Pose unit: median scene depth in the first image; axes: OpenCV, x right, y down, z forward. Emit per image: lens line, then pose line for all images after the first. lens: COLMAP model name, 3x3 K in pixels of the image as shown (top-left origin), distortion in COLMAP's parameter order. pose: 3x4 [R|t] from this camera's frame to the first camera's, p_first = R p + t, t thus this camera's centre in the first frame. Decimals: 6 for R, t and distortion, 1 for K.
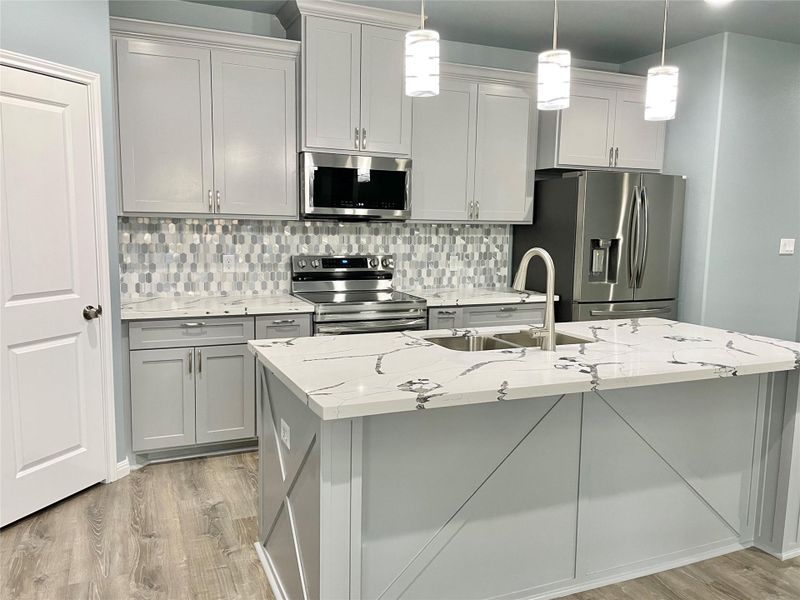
lens RADIAL K [[589.0, 0, 385.7], [0, 589.0, 298.0], [0, 0, 1]] dist [0.050790, -0.061005]
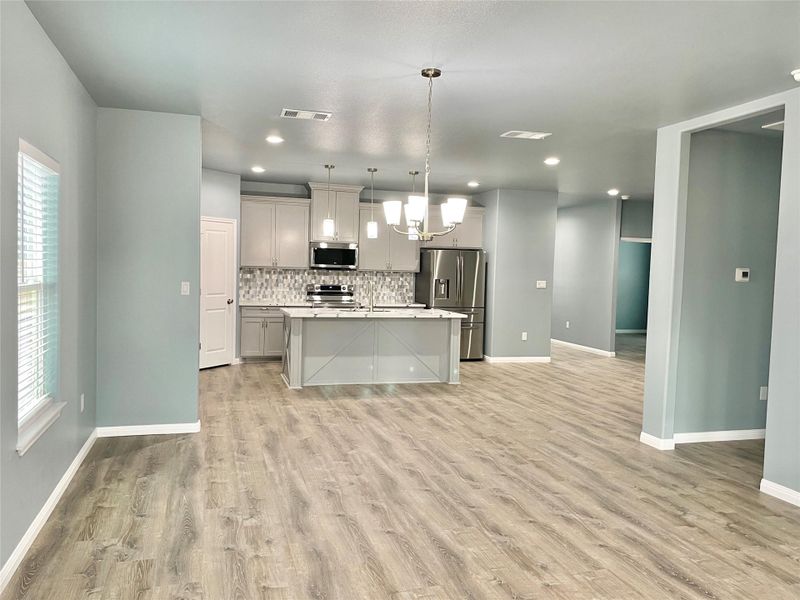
lens RADIAL K [[589.0, 0, 385.7], [0, 589.0, 298.0], [0, 0, 1]] dist [0.050790, -0.061005]
pose [[0.991490, 0.017302, -0.129026, 0.429702], [-0.026745, 0.997059, -0.071817, 0.134870], [0.127404, 0.074657, 0.989037, -1.203695]]
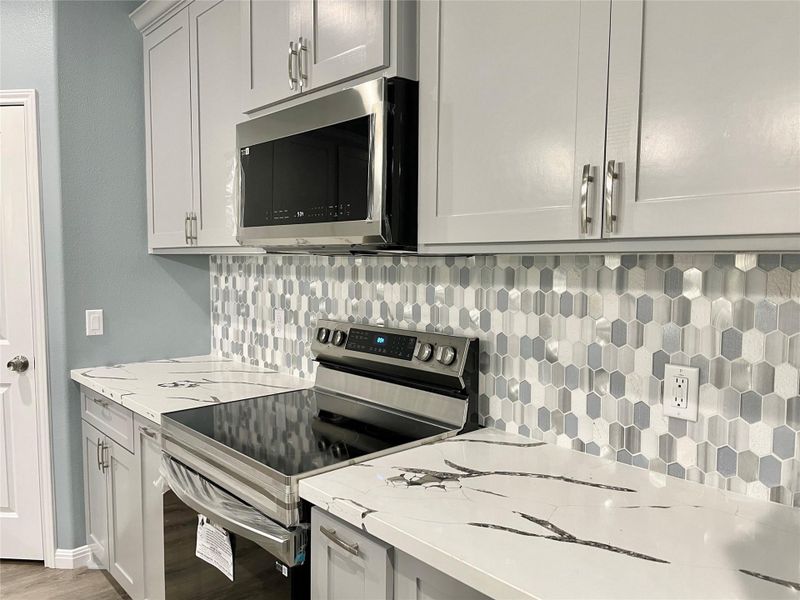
lens RADIAL K [[603.6, 0, 400.5], [0, 603.6, 304.6], [0, 0, 1]] dist [0.072158, -0.068854]
pose [[0.339698, 0.053163, -0.939031, 0.375178], [-0.116084, 0.993137, 0.014232, -0.097022], [0.933343, 0.104172, 0.343538, 0.836982]]
